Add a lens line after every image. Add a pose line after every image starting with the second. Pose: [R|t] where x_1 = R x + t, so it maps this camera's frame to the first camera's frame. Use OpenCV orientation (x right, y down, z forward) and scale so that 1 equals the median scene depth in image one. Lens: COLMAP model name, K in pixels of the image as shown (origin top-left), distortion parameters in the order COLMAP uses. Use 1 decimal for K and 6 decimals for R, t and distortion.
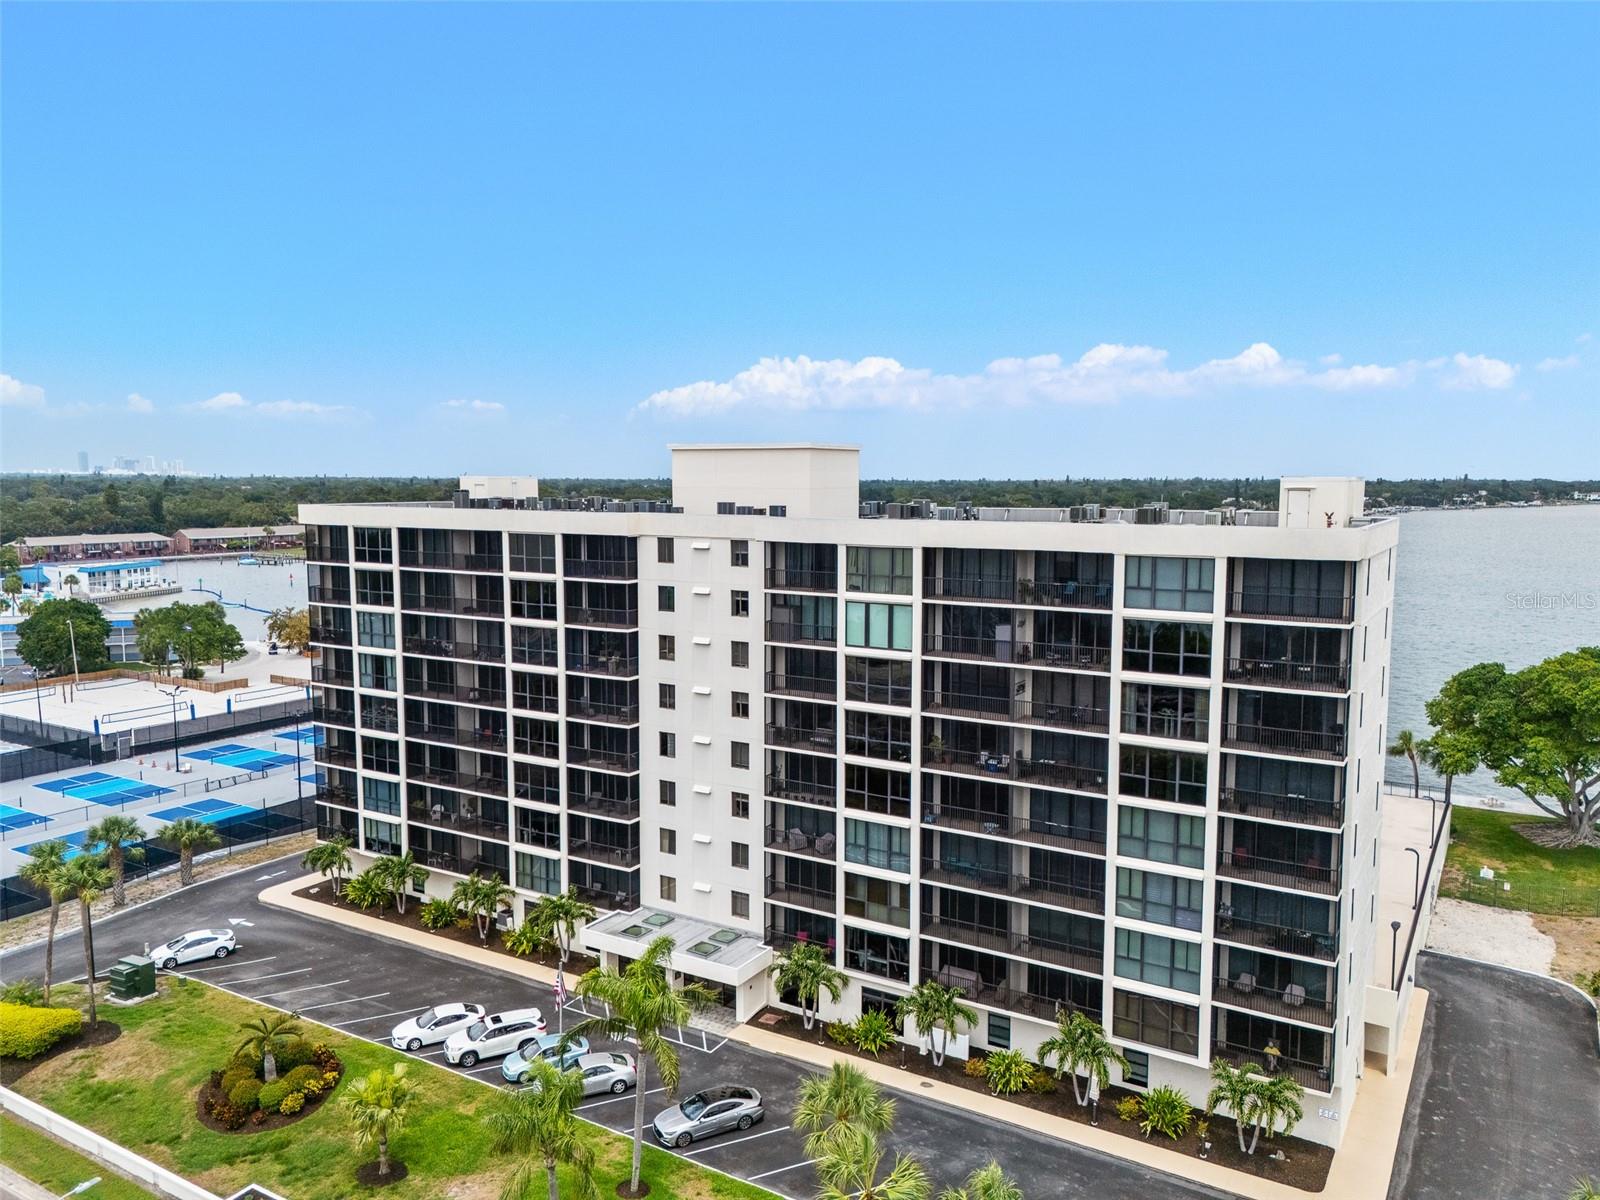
lens RADIAL K [[1175.3, 0, 805.6], [0, 1175.3, 598.3], [0, 0, 1]] dist [0.087507, -0.093145]
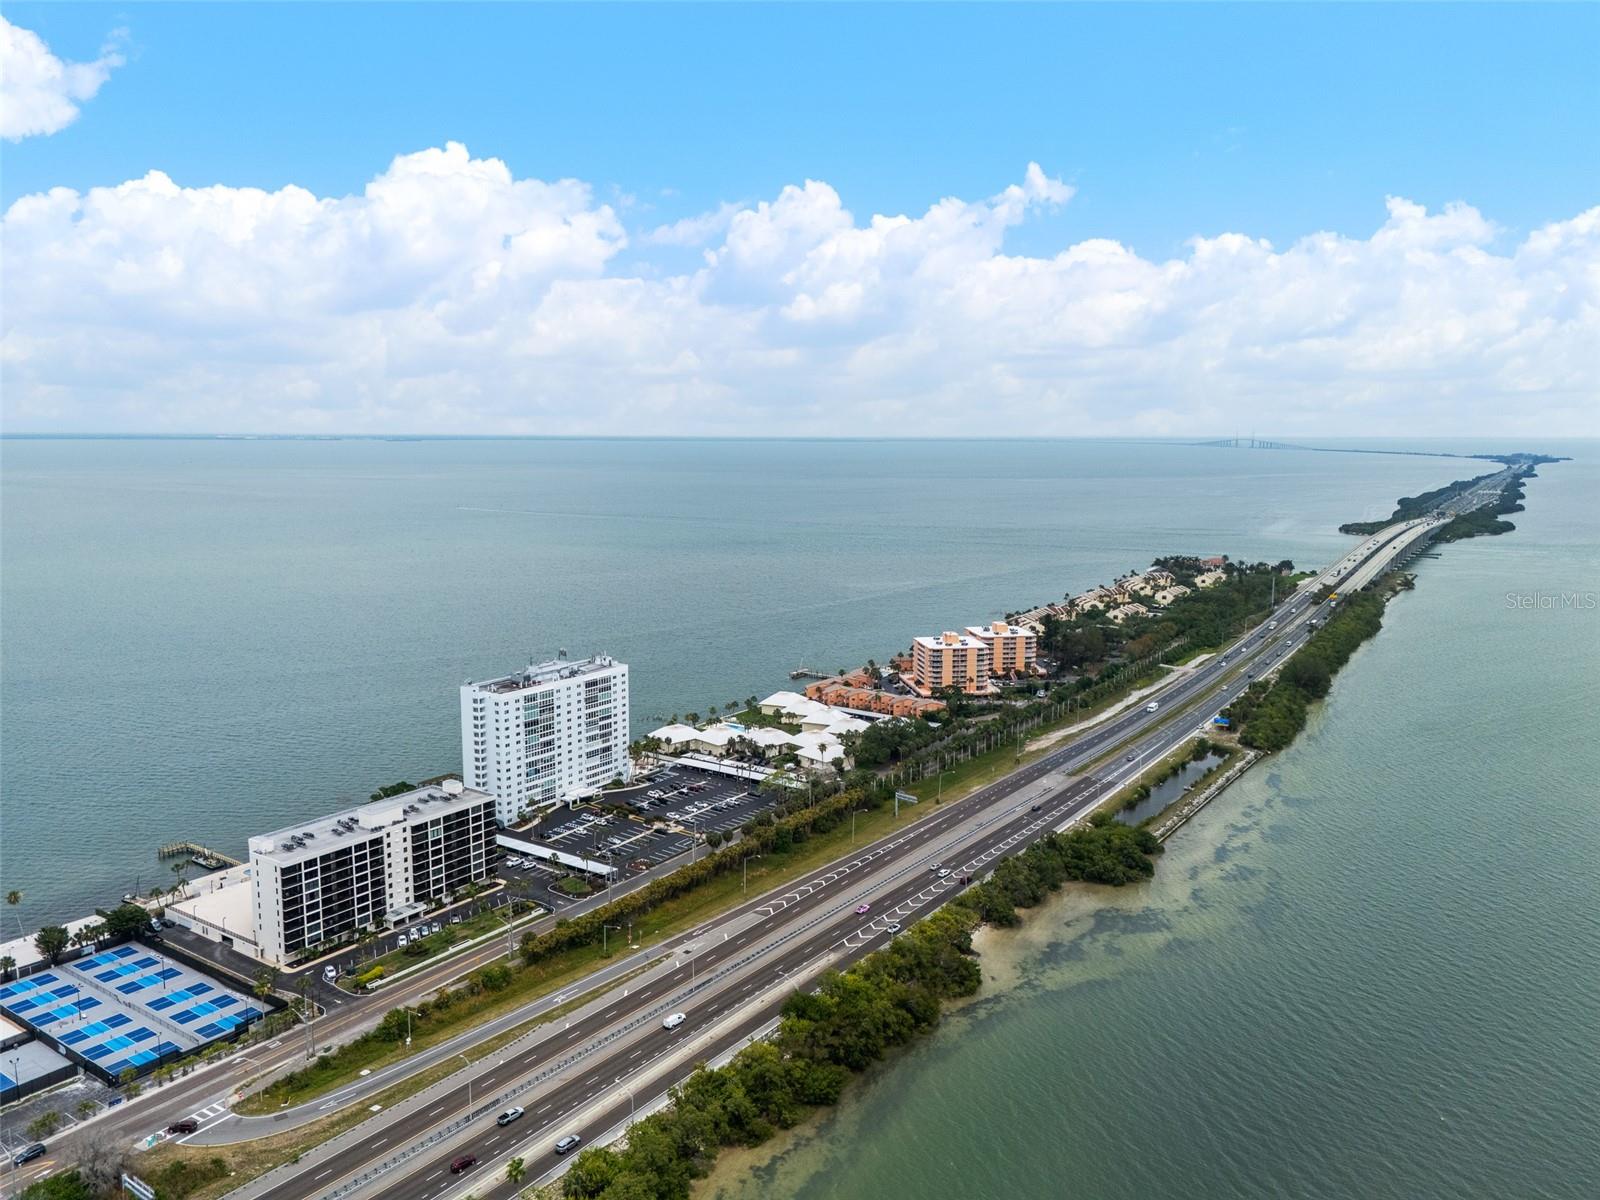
lens RADIAL K [[1192.0, 0, 824.4], [0, 1192.0, 594.4], [0, 0, 1]] dist [0.062040, -0.055746]
pose [[0.051190, -0.142522, 0.988467, -4.889800], [0.095870, 0.985895, 0.137186, -1.562381], [-0.994077, 0.087742, 0.064132, -1.189382]]
